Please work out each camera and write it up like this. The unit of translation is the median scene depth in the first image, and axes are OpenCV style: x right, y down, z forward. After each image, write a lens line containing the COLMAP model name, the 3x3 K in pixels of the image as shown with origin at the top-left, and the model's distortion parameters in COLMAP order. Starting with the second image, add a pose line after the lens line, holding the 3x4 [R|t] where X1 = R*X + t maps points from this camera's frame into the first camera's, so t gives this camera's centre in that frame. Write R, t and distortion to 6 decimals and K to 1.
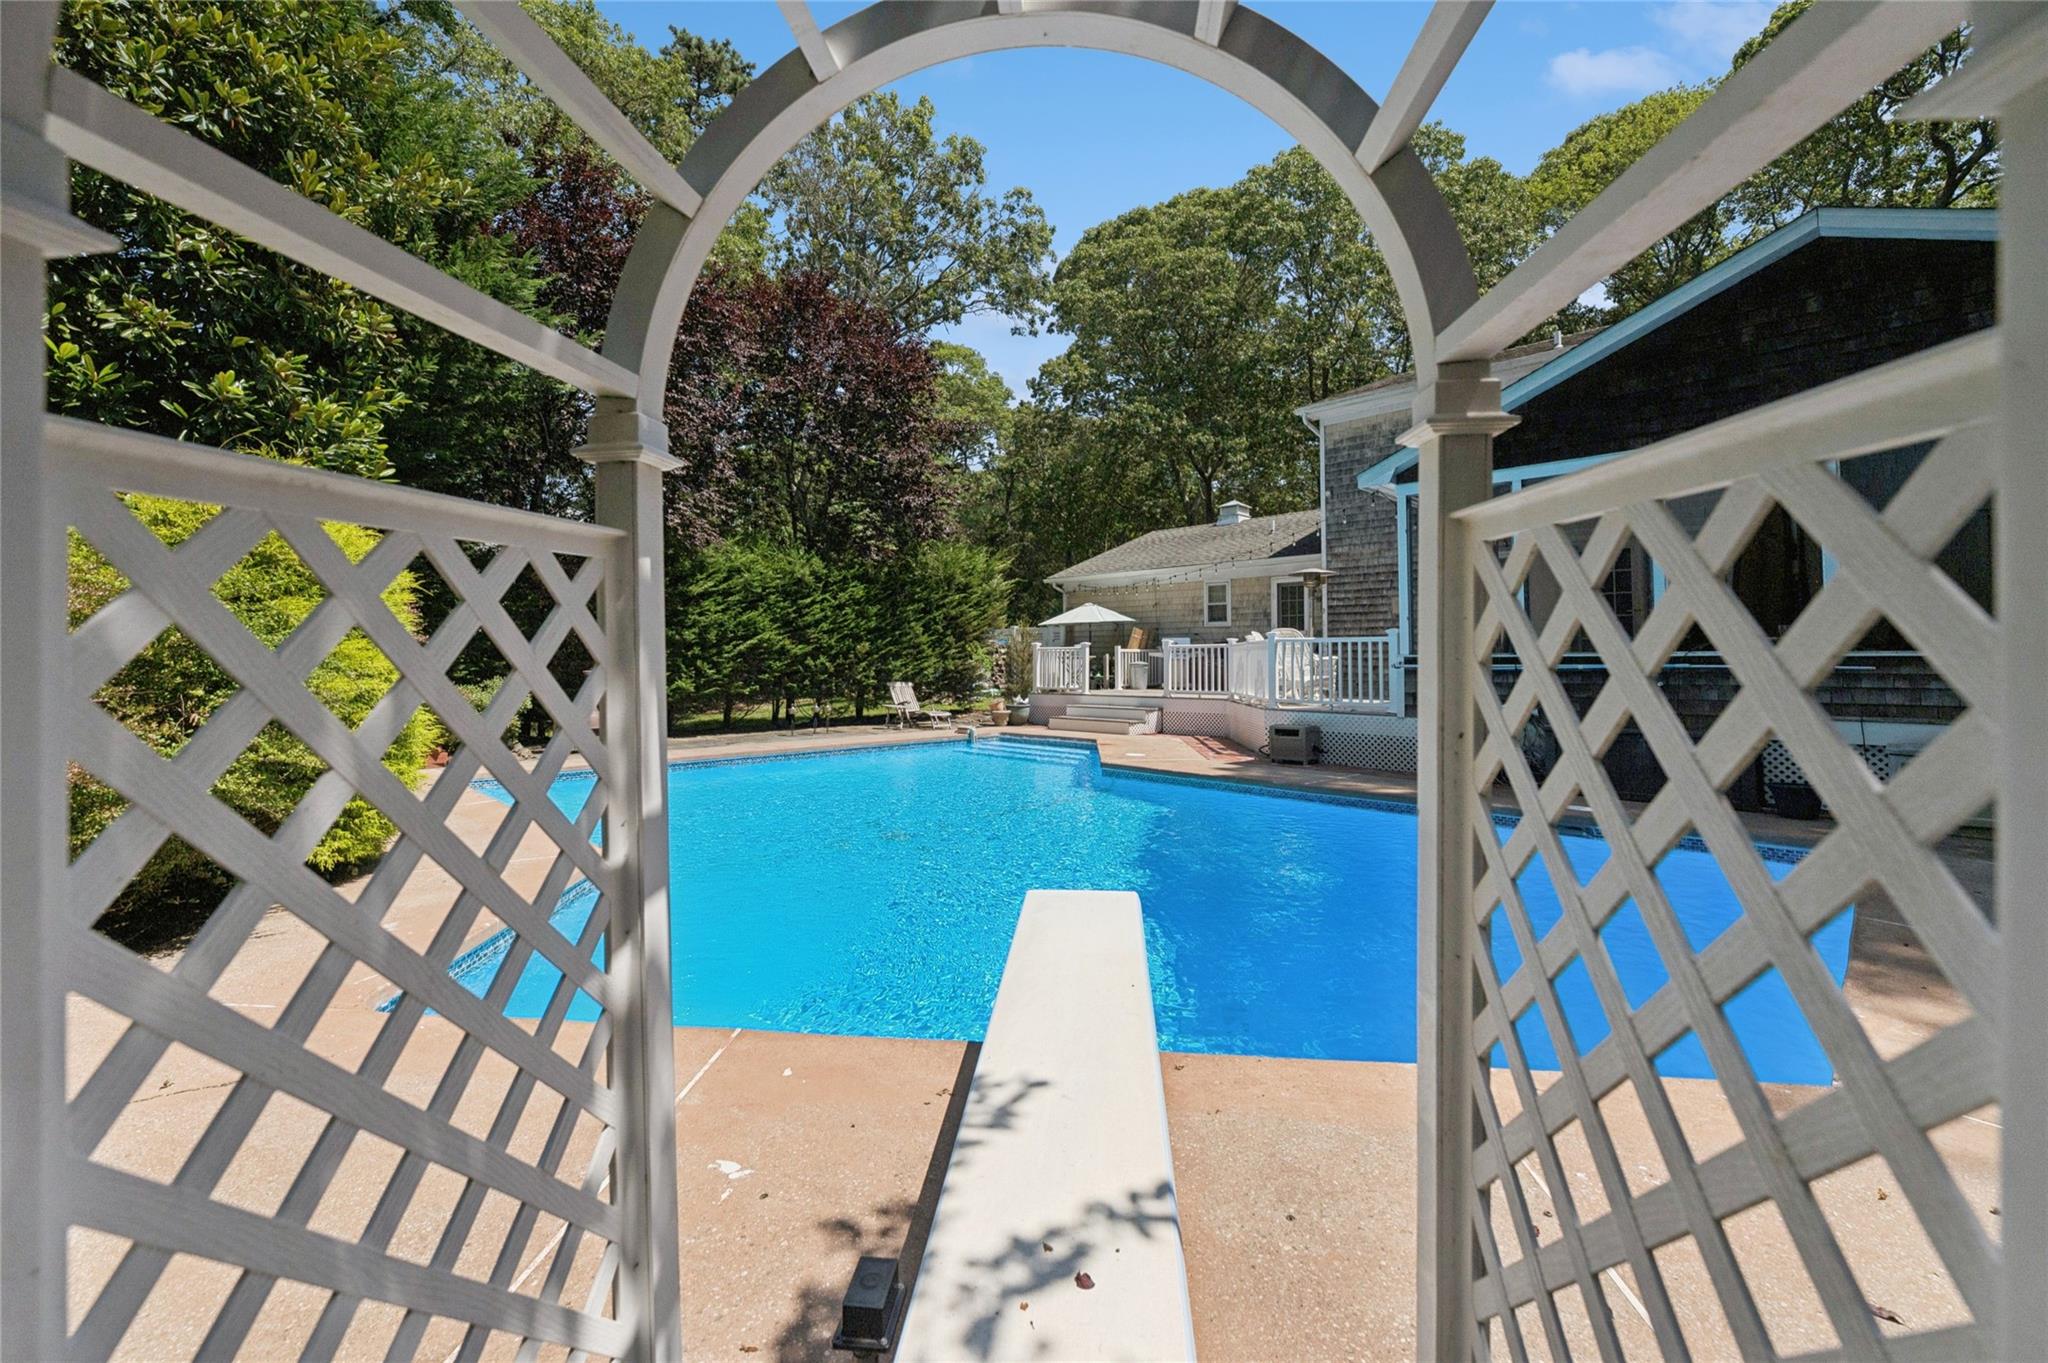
lens RADIAL K [[826.9, 0, 994.7], [0, 826.9, 641.1], [0, 0, 1]] dist [-0.005341, 0.001311]
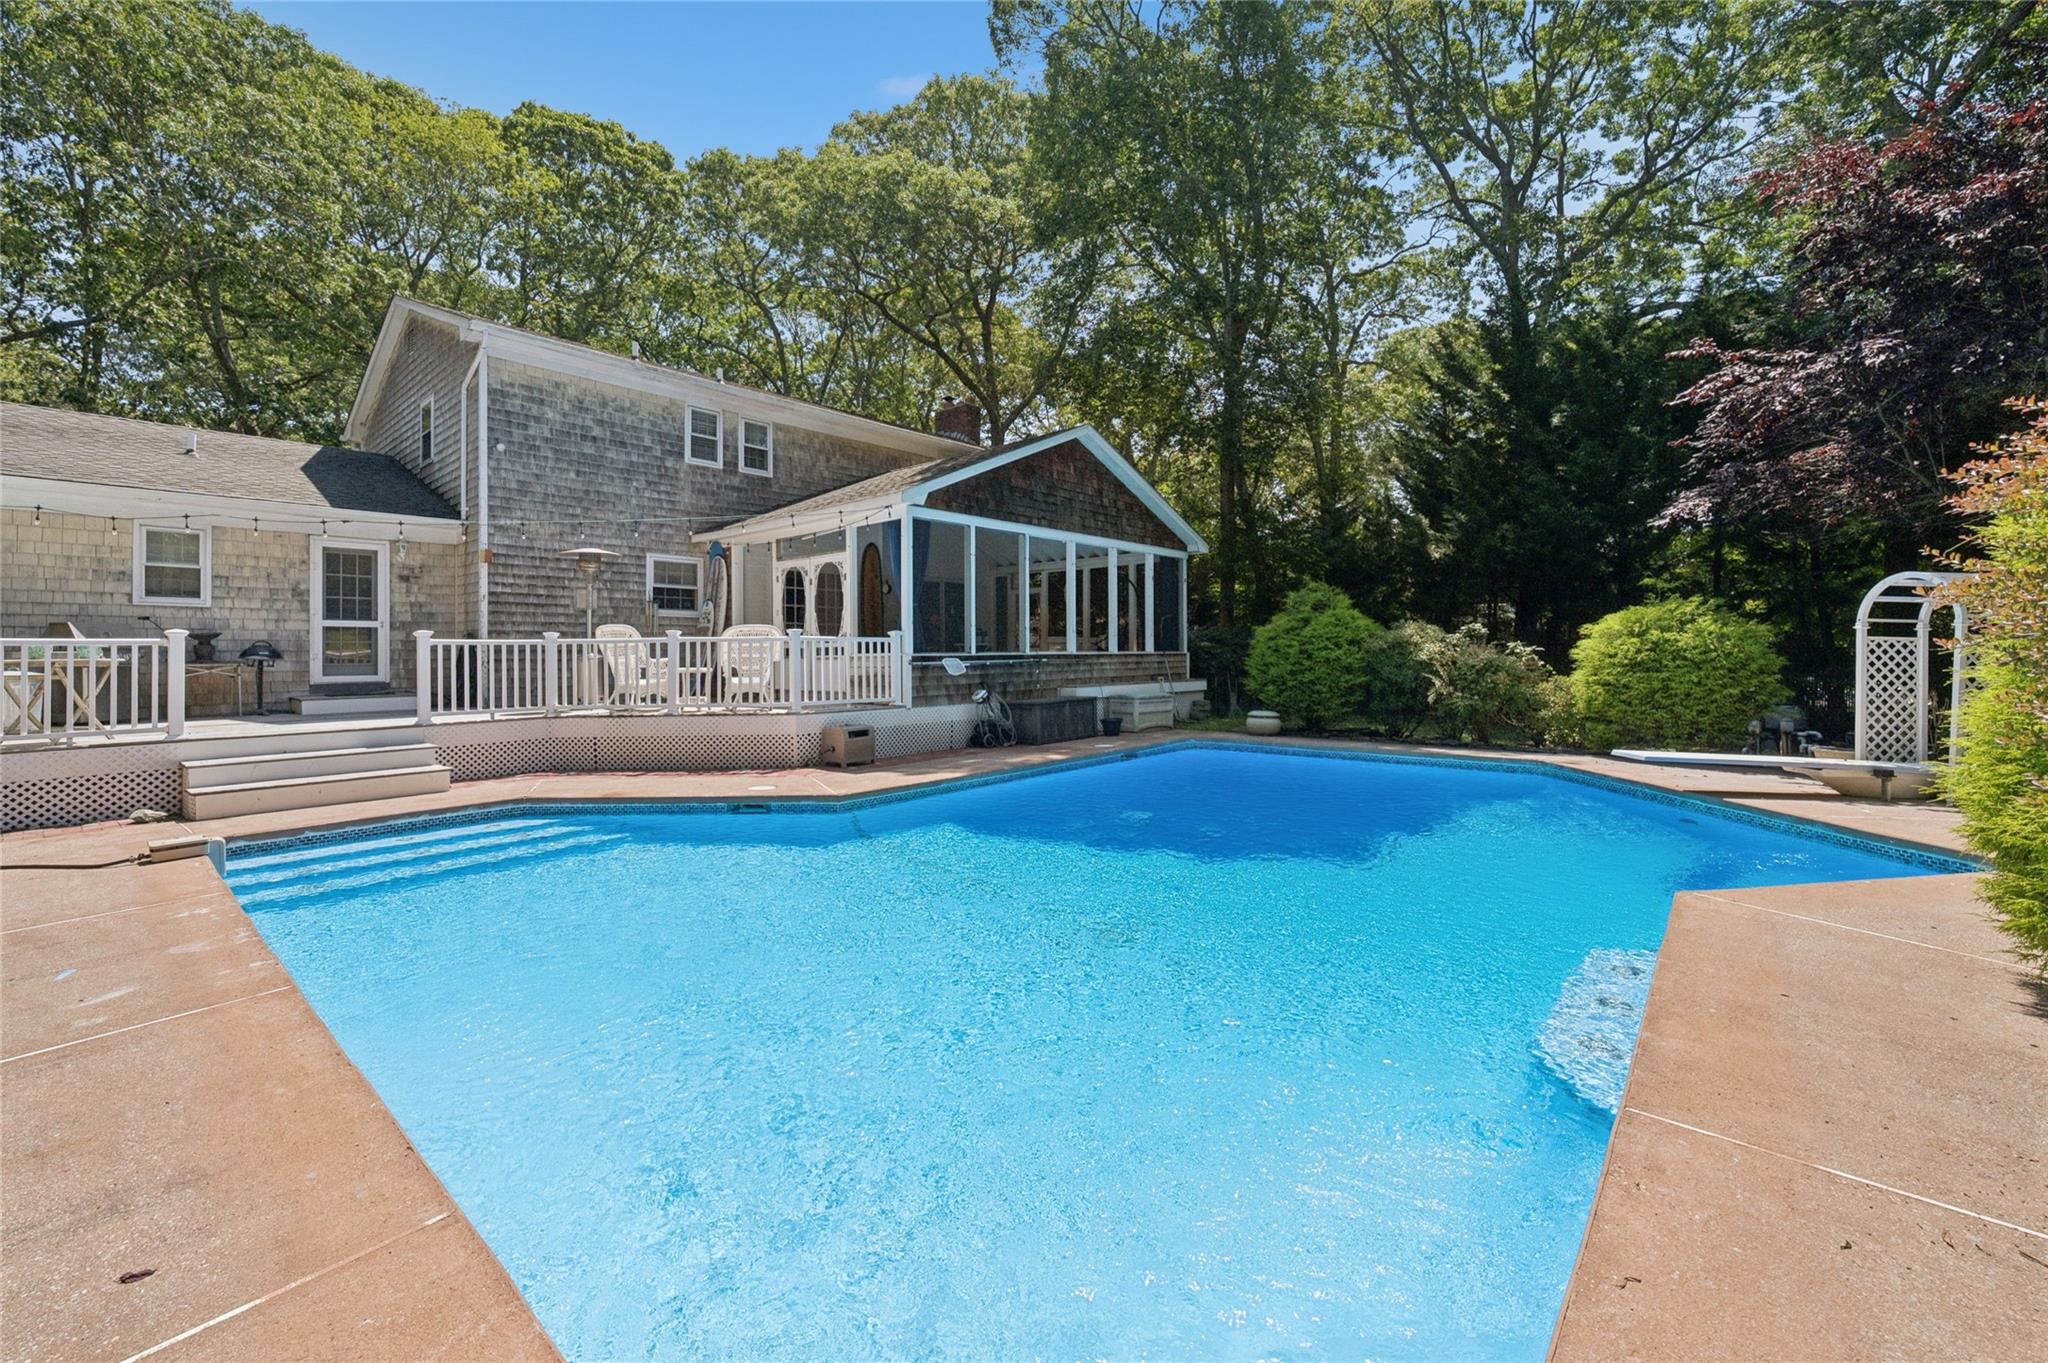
lens RADIAL K [[826.9, 0, 1020.7], [0, 826.9, 661.1], [0, 0, 1]] dist [-0.005341, 0.001311]
pose [[-0.088985, -0.007855, 0.996002, -0.348865], [-0.012907, 0.999894, 0.006732, 0.008640], [-0.995949, -0.012256, -0.089077, 0.496332]]
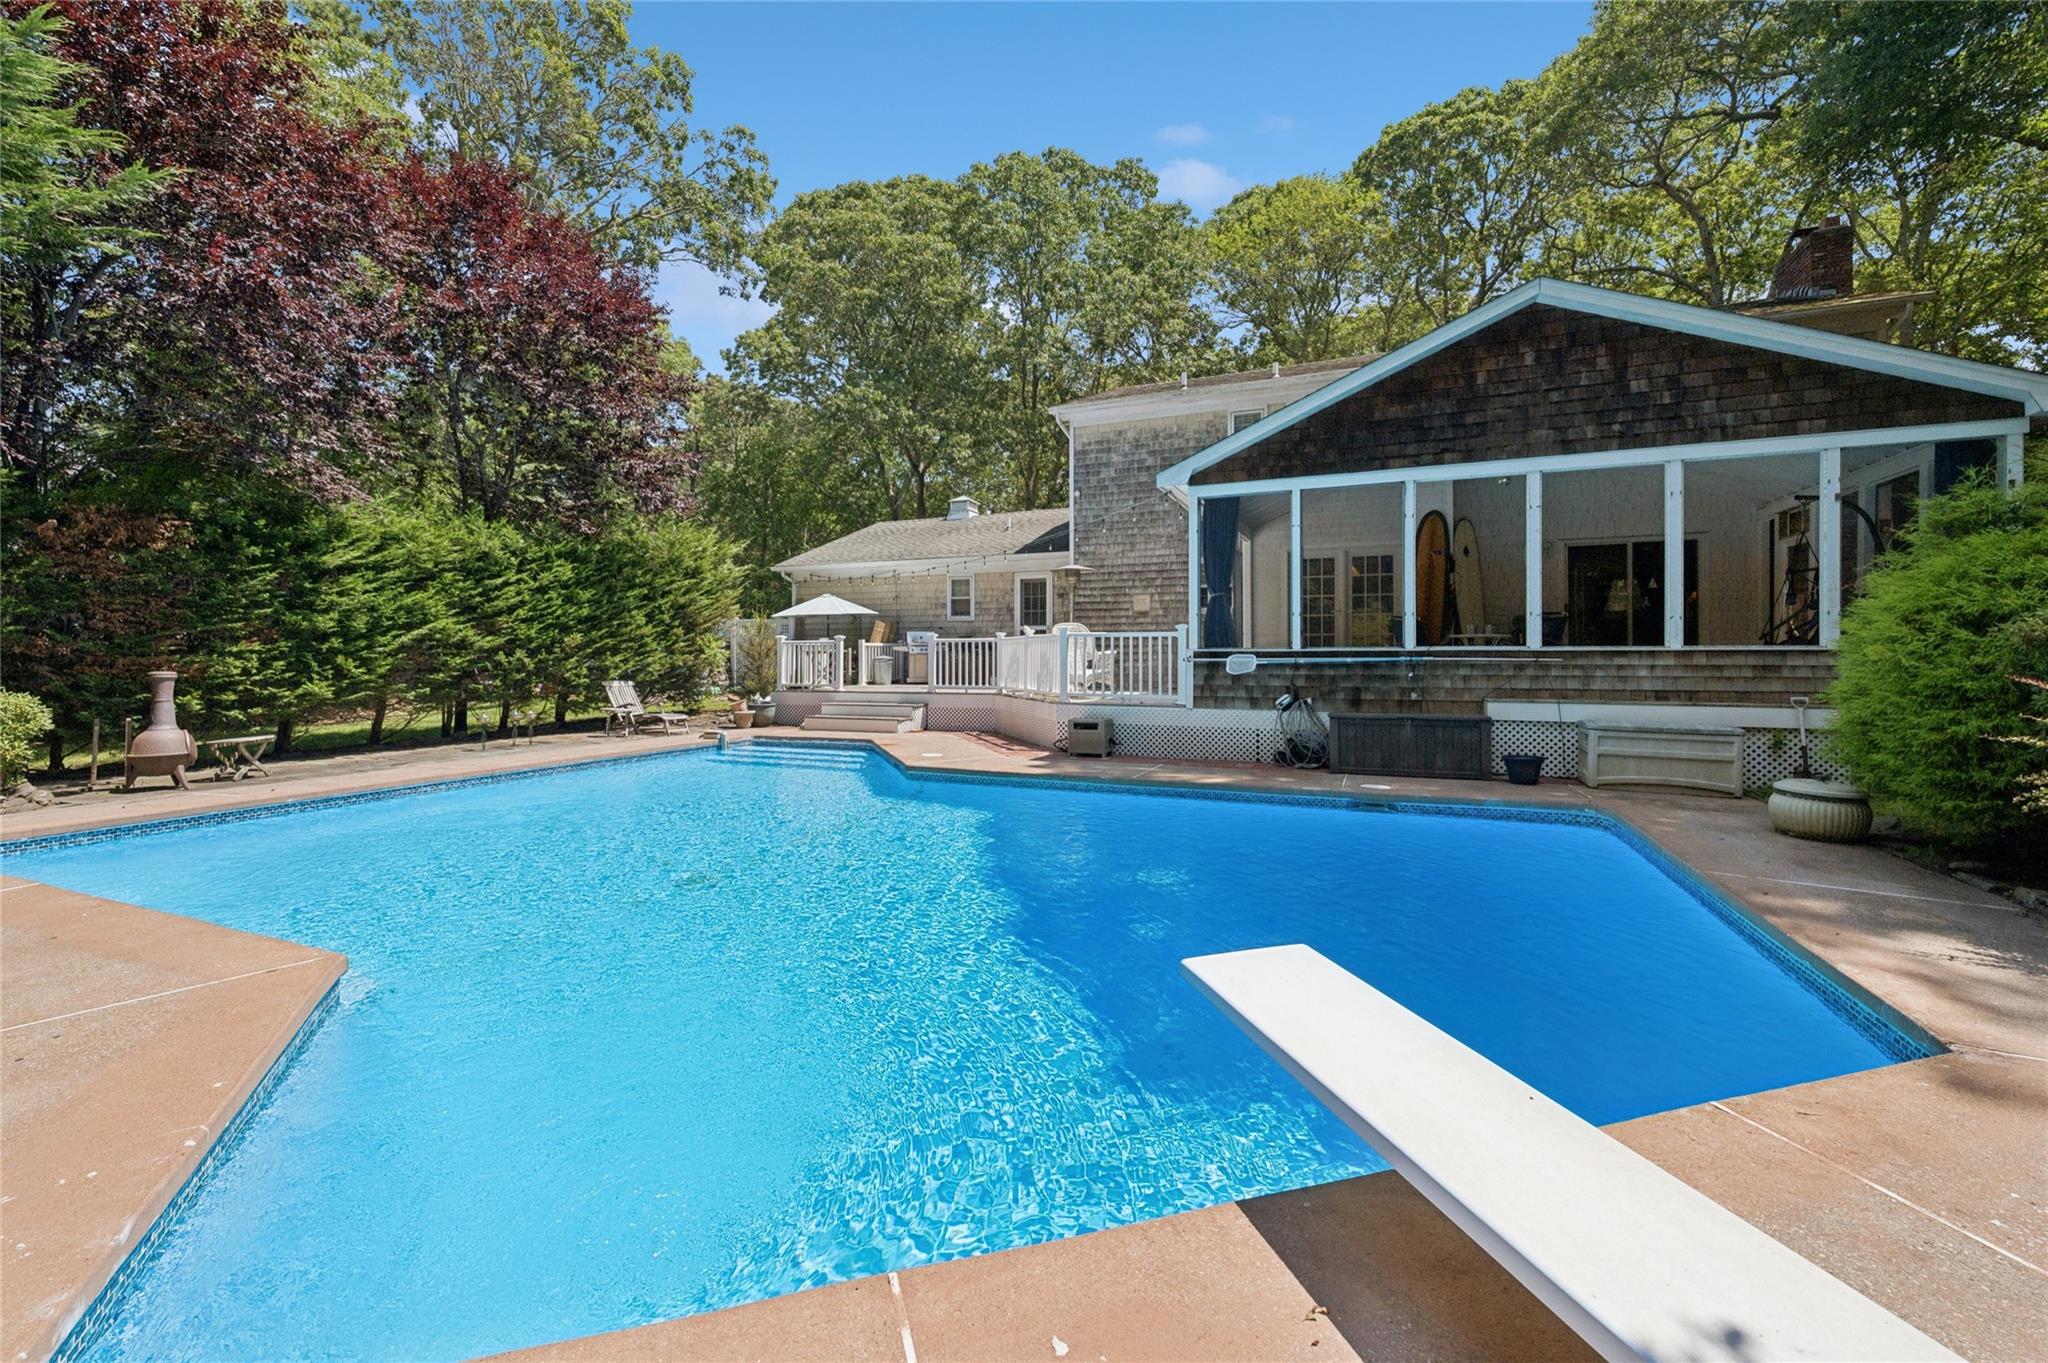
lens RADIAL K [[826.9, 0, 1016.7], [0, 826.9, 669.3], [0, 0, 1]] dist [-0.005341, 0.001311]
pose [[0.923614, -0.008484, 0.383229, -0.056517], [-0.007292, 0.999185, 0.039693, 0.000951], [-0.383254, -0.039456, 0.922800, 0.053939]]
